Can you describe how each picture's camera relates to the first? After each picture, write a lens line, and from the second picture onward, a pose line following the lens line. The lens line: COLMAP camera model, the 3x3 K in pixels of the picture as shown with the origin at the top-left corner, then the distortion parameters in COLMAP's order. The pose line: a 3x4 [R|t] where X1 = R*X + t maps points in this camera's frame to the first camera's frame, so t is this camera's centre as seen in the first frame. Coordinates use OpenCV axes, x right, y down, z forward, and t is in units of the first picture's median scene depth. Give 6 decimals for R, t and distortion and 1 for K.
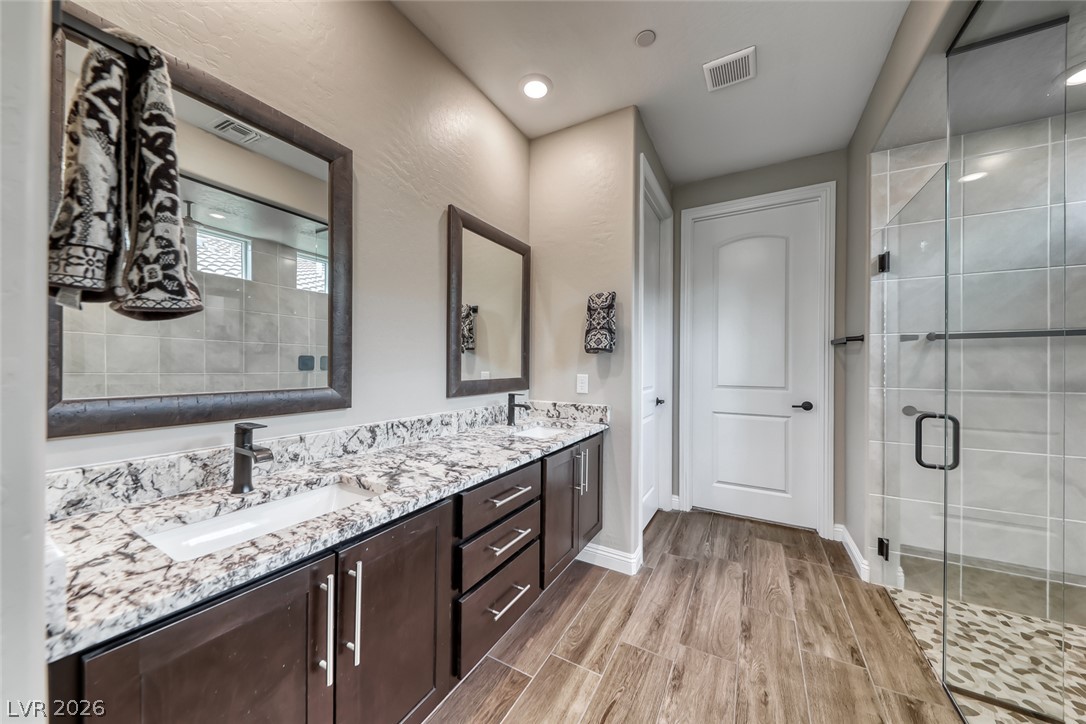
lens RADIAL K [[372.1, 0, 551.9], [0, 372.1, 359.5], [0, 0, 1]] dist [0.013423, -0.005267]
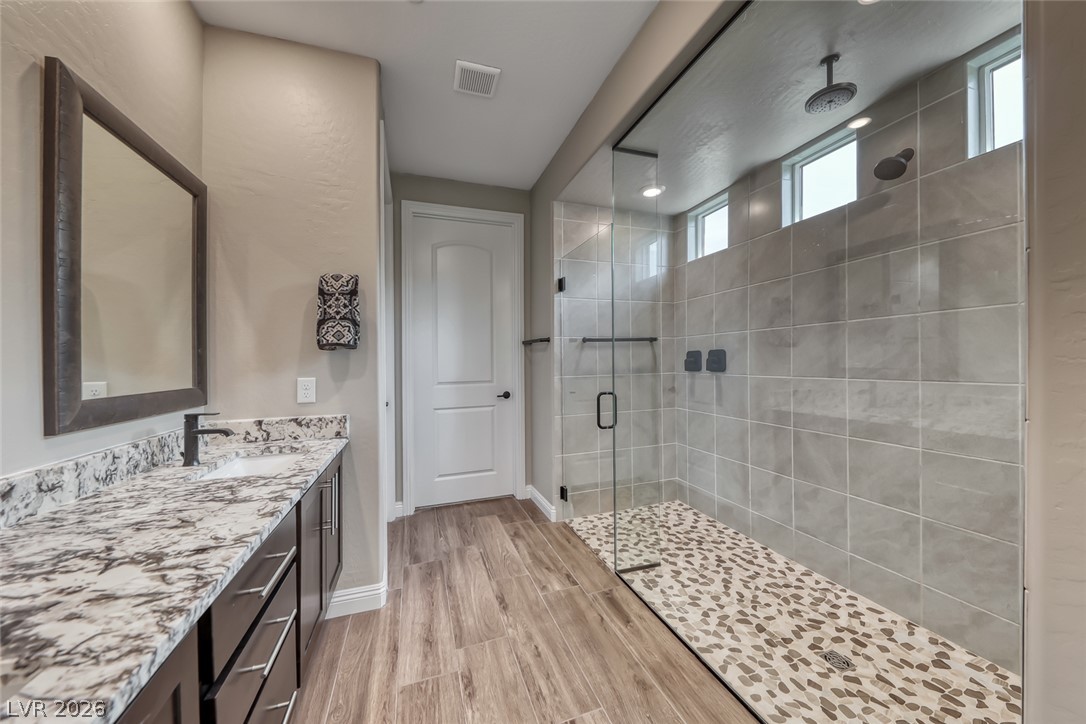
lens RADIAL K [[372.1, 0, 535.5], [0, 372.1, 360.9], [0, 0, 1]] dist [0.013423, -0.005267]
pose [[0.677037, -0.016317, 0.735768, -0.194028], [0.013074, 0.999863, 0.010144, 0.004973], [-0.735833, 0.002752, 0.677157, 0.168332]]
